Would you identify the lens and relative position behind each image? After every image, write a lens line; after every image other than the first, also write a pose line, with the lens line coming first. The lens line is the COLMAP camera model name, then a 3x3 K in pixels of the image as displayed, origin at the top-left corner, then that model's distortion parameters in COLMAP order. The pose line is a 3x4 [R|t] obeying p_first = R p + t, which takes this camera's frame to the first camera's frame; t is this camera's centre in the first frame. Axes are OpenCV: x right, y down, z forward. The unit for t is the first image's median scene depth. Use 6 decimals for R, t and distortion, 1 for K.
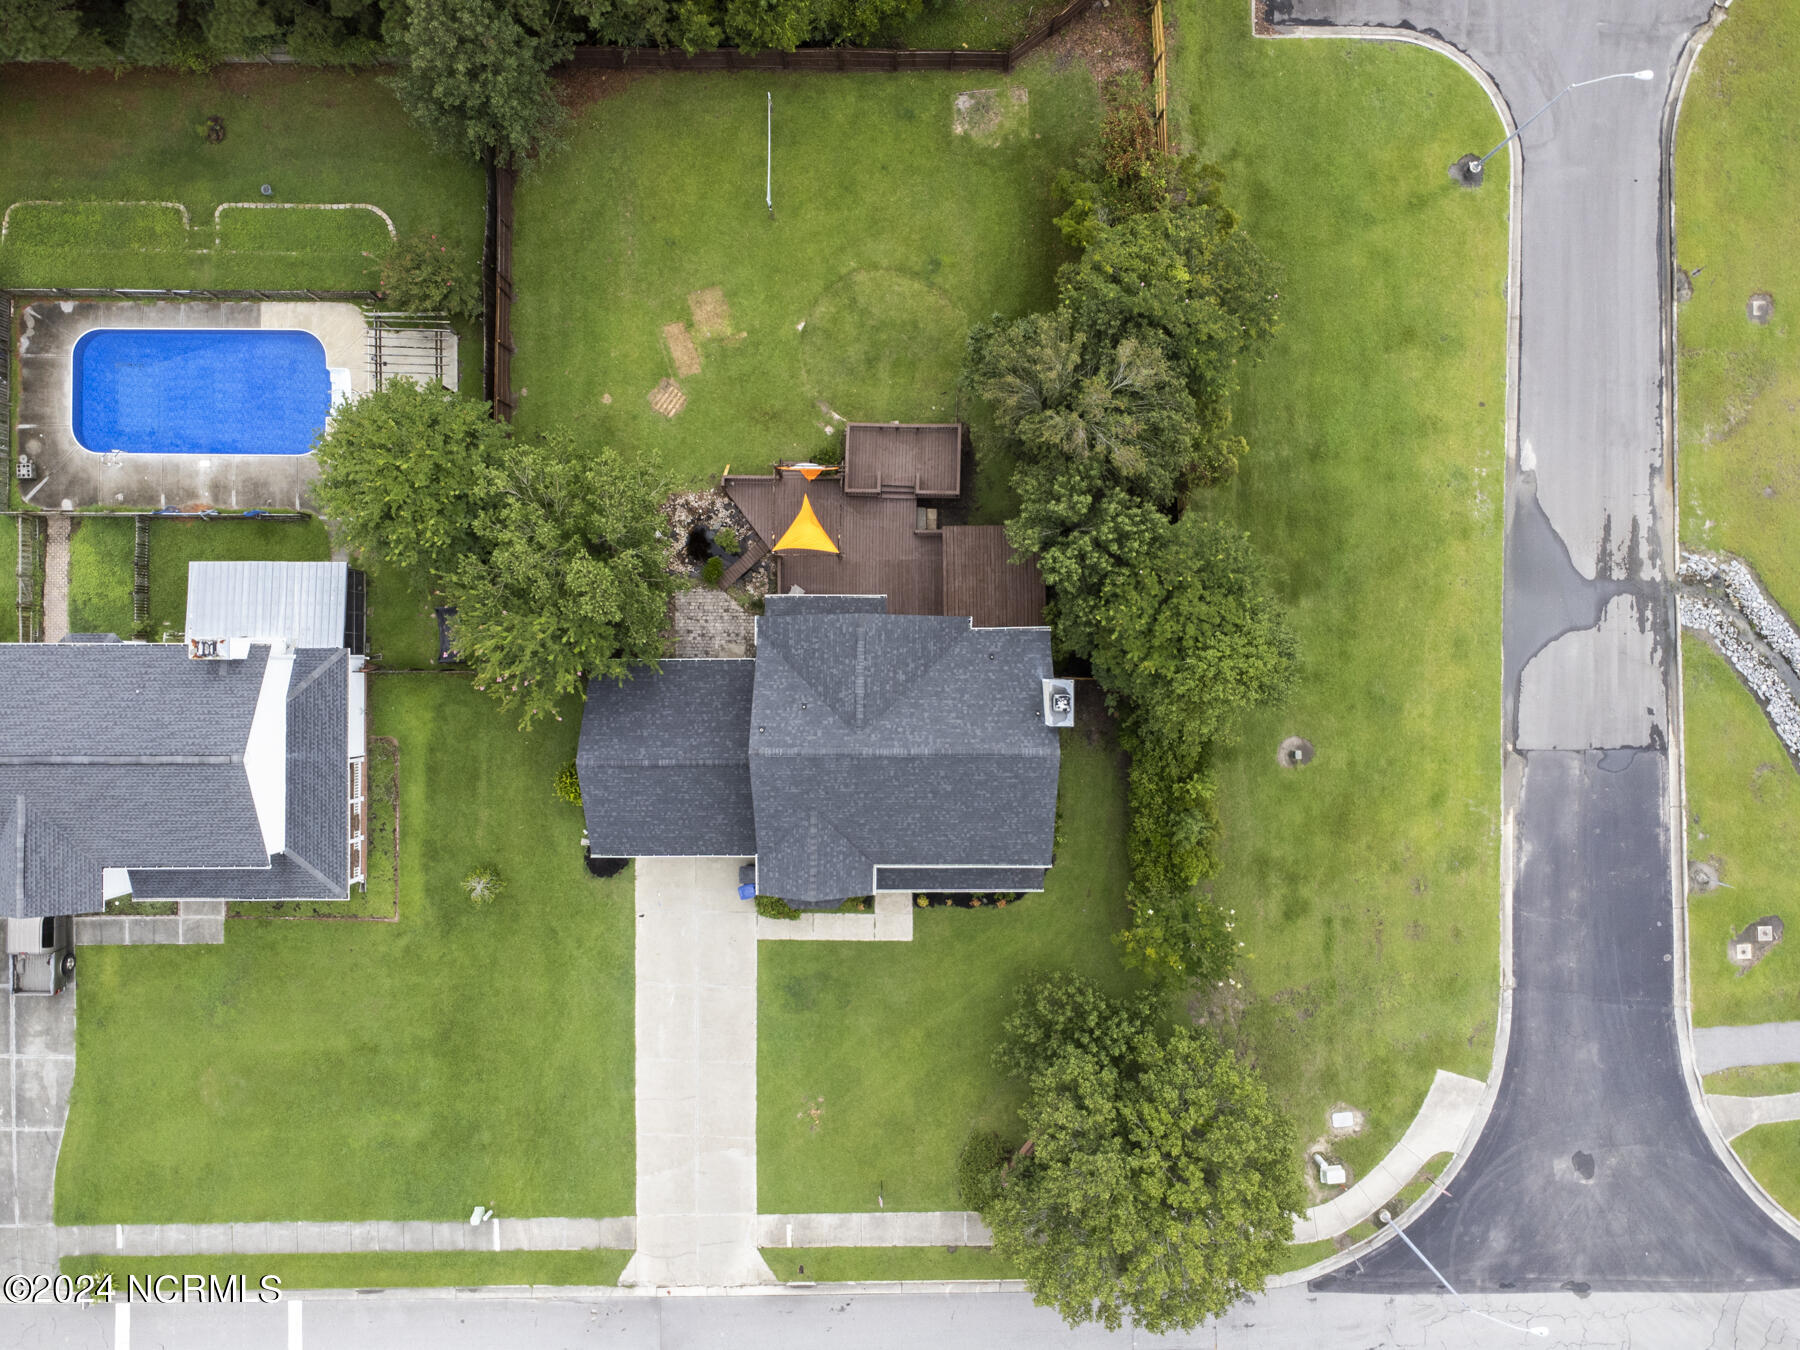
lens RADIAL K [[1293.5, 0, 904.2], [0, 1293.5, 659.7], [0, 0, 1]] dist [0.009736, -0.000932]
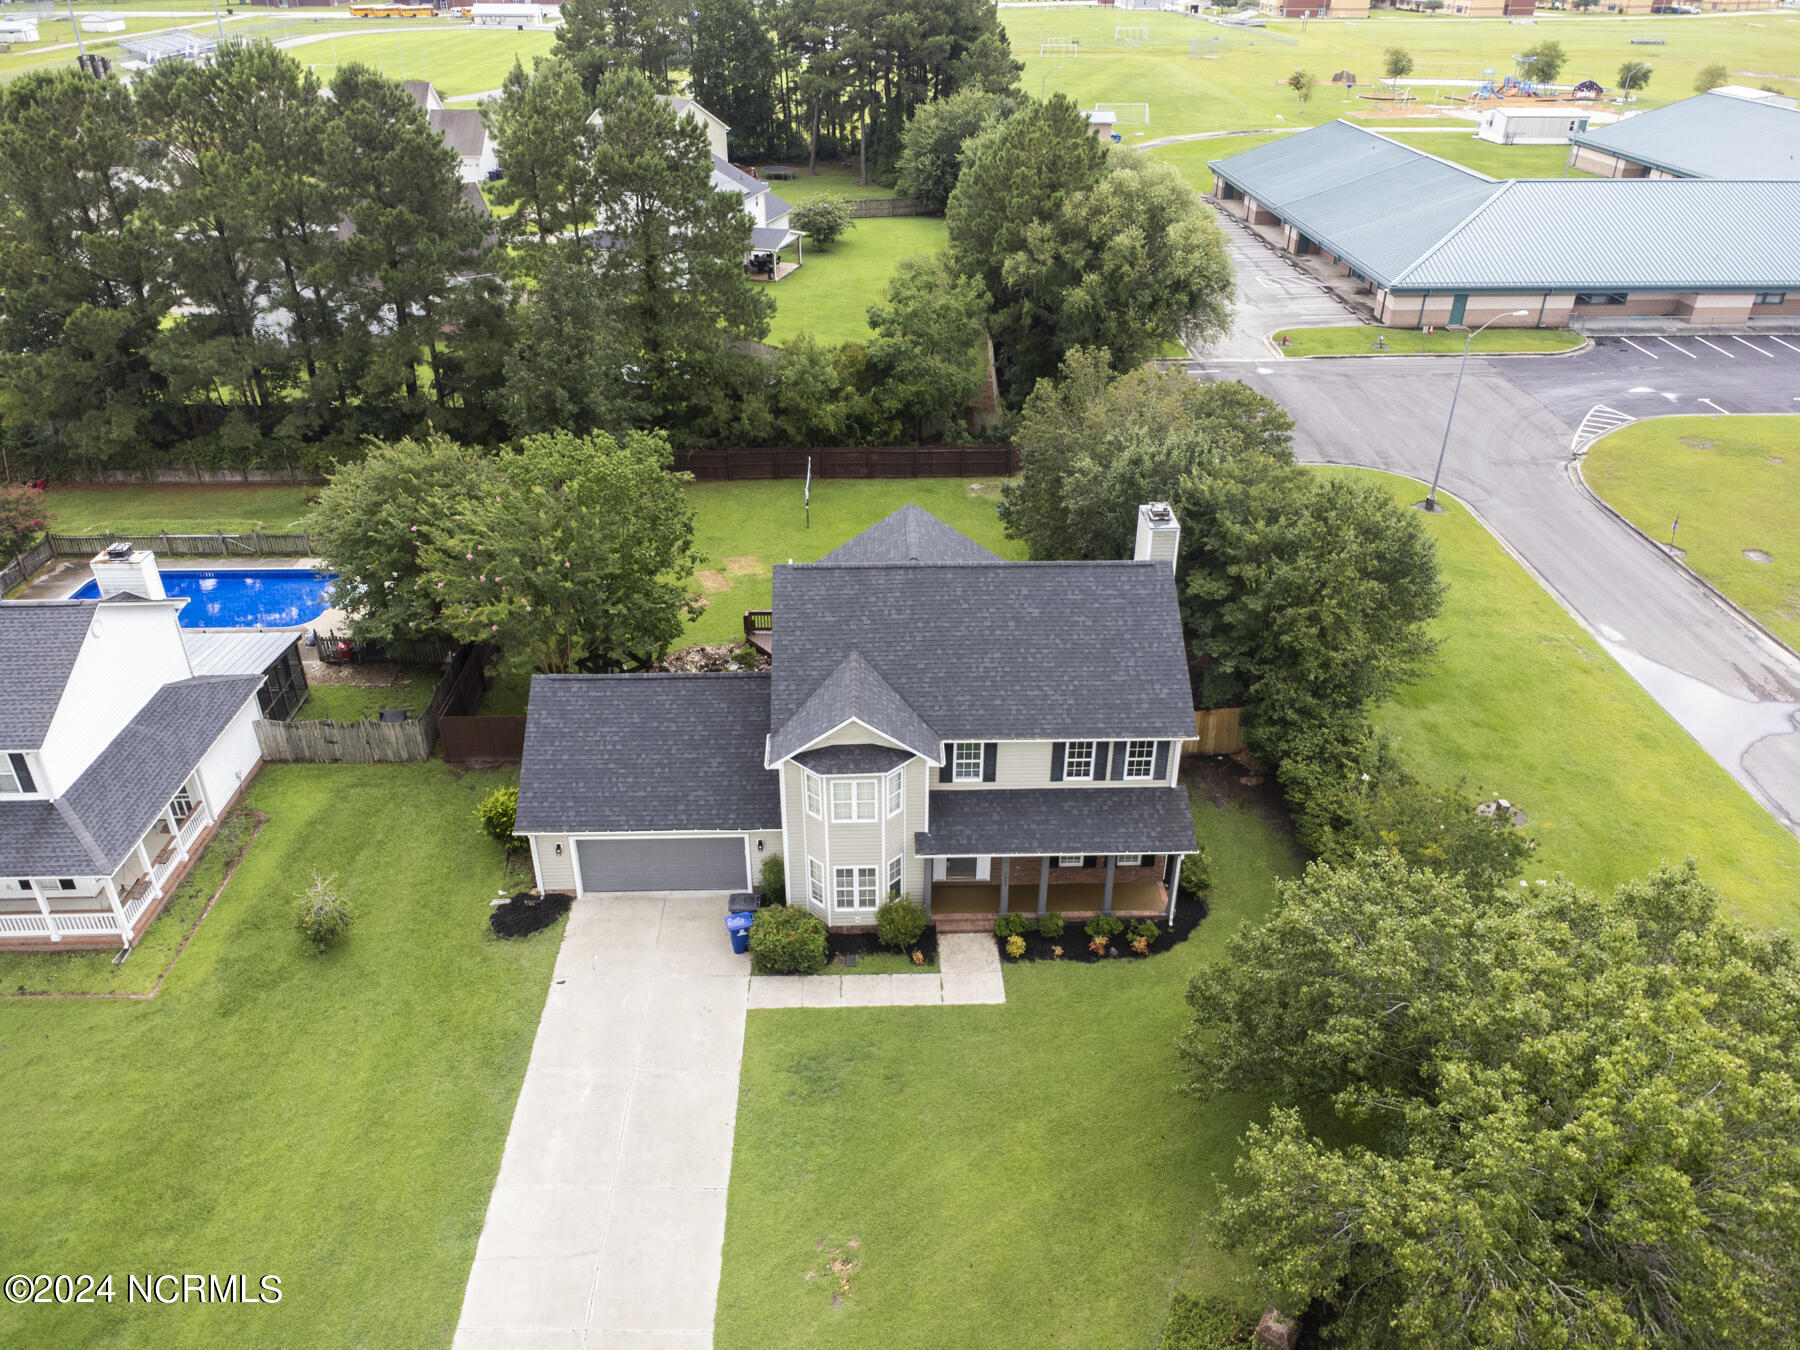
lens RADIAL K [[1293.5, 0, 904.2], [0, 1293.5, 659.7], [0, 0, 1]] dist [0.009736, -0.000932]
pose [[0.999413, -0.019315, 0.028284, -0.055055], [0.034158, 0.501450, -0.864512, 0.658655], [0.002515, 0.864971, 0.501816, 0.561970]]
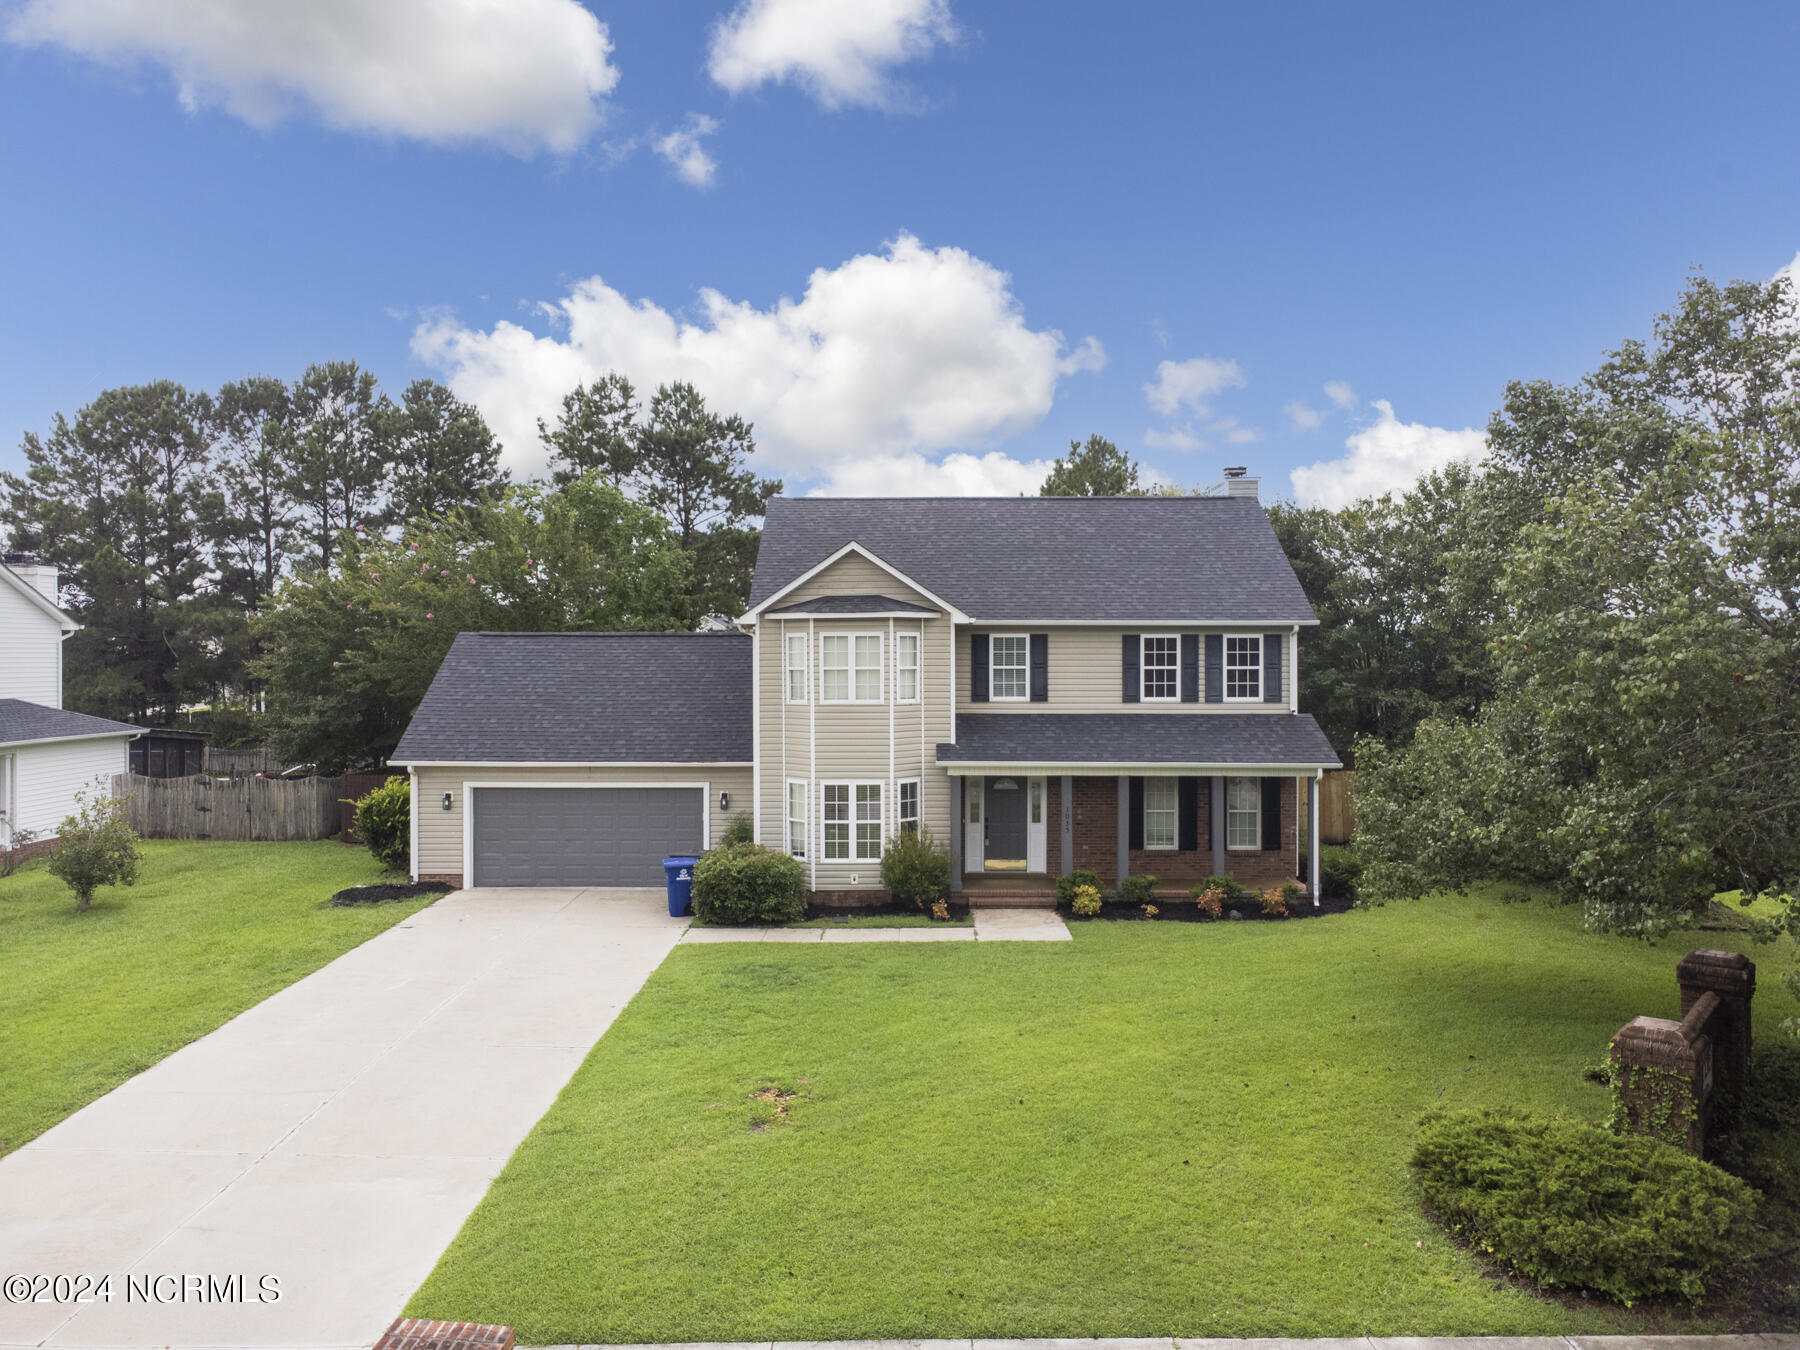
lens RADIAL K [[1293.5, 0, 904.2], [0, 1293.5, 659.7], [0, 0, 1]] dist [0.009736, -0.000932]
pose [[0.999910, -0.008660, -0.010283, -0.040214], [-0.010197, 0.009927, -0.999899, 0.608326], [0.008762, 0.999913, 0.009838, 0.914939]]
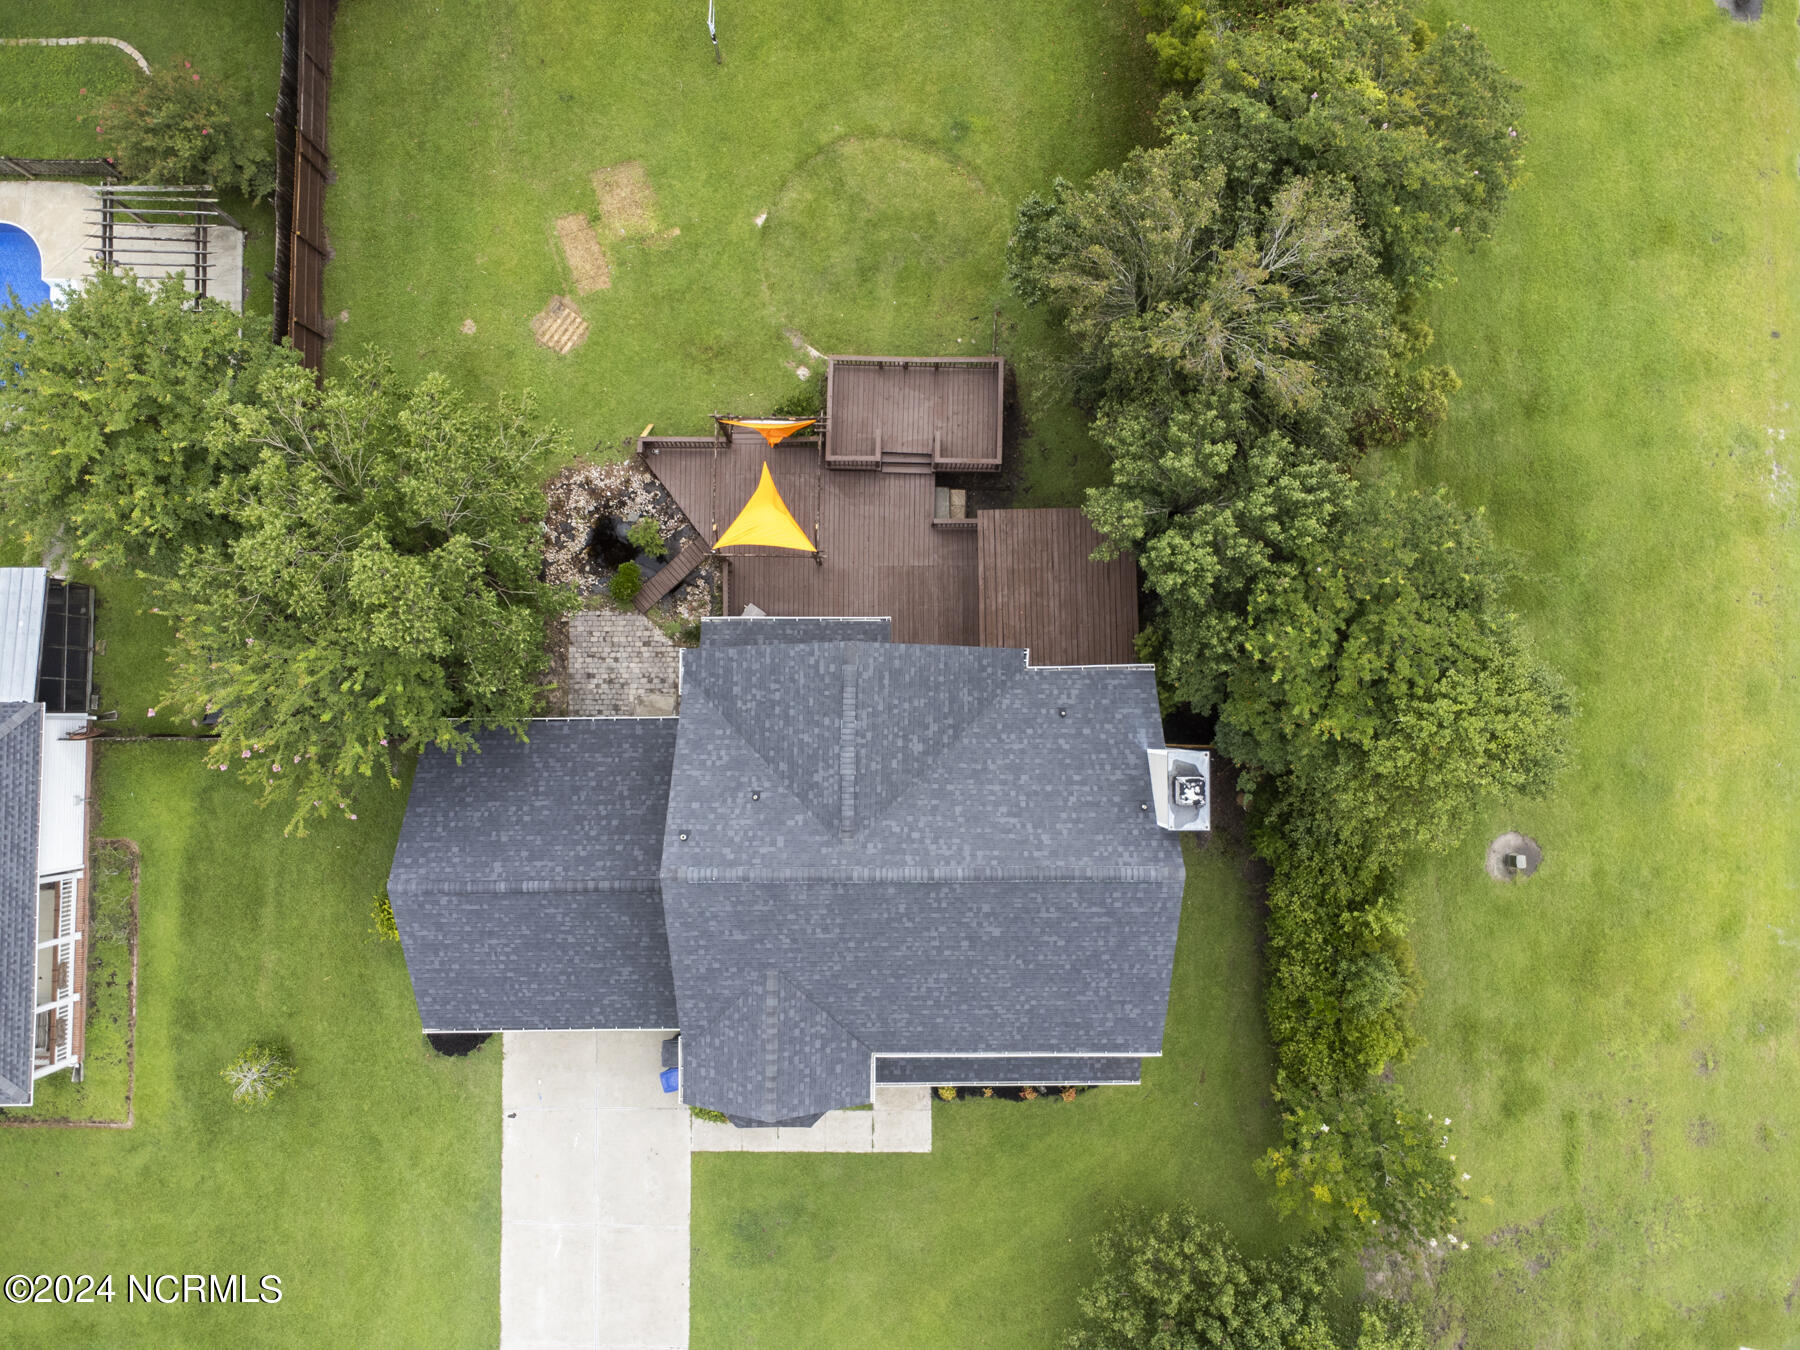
lens RADIAL K [[1293.5, 0, 904.2], [0, 1293.5, 659.7], [0, 0, 1]] dist [0.009736, -0.000932]
pose [[0.999989, -0.002879, 0.003577, -0.008803], [0.003031, 0.999058, -0.043287, -0.000956], [-0.003449, 0.043298, 0.999056, 0.343627]]
